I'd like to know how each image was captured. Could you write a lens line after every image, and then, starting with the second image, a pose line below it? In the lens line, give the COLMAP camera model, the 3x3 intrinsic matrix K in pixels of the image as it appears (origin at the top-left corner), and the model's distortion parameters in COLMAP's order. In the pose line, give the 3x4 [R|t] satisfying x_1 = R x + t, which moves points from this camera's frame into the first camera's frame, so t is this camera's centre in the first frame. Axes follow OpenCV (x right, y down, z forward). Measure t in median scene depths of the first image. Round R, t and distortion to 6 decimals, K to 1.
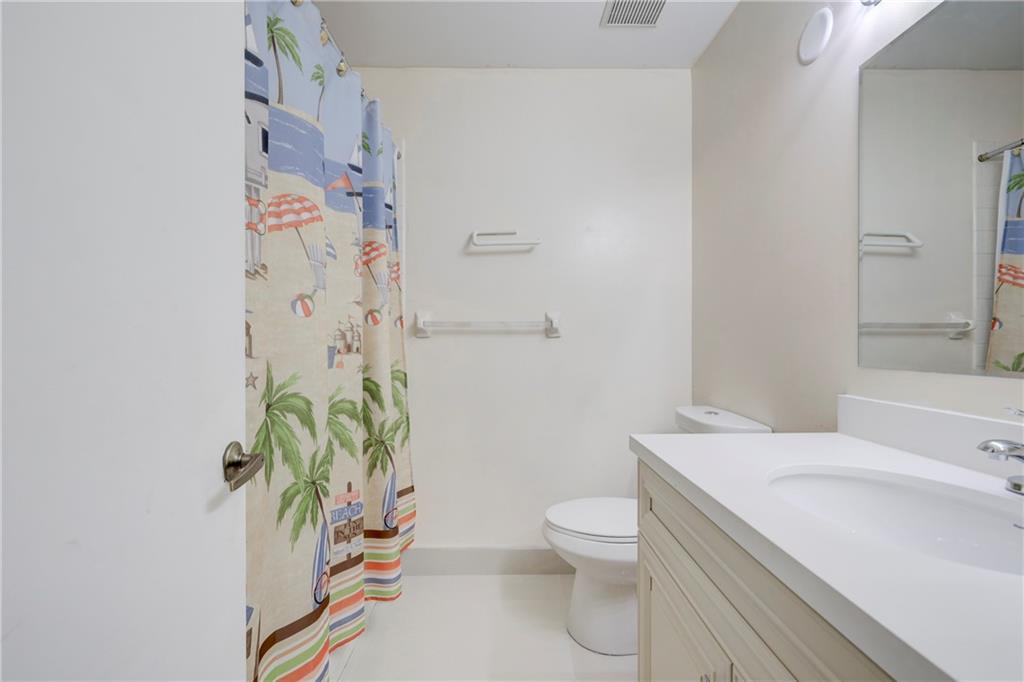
lens RADIAL K [[437.4, 0, 514.8], [0, 437.4, 341.9], [0, 0, 1]] dist [0.001197, -0.001671]
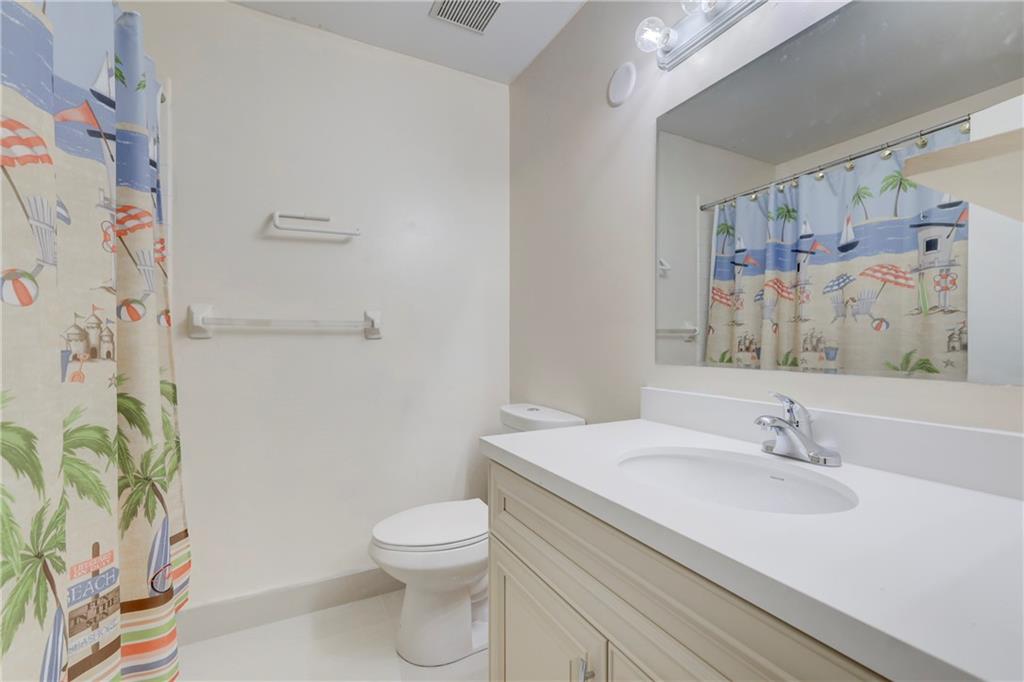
lens RADIAL K [[437.4, 0, 509.4], [0, 437.4, 345.7], [0, 0, 1]] dist [0.001197, -0.001671]
pose [[0.891874, -0.002740, 0.452276, -0.089623], [0.000772, 0.999989, 0.004535, 0.000308], [-0.452284, -0.003696, 0.891866, 0.063087]]
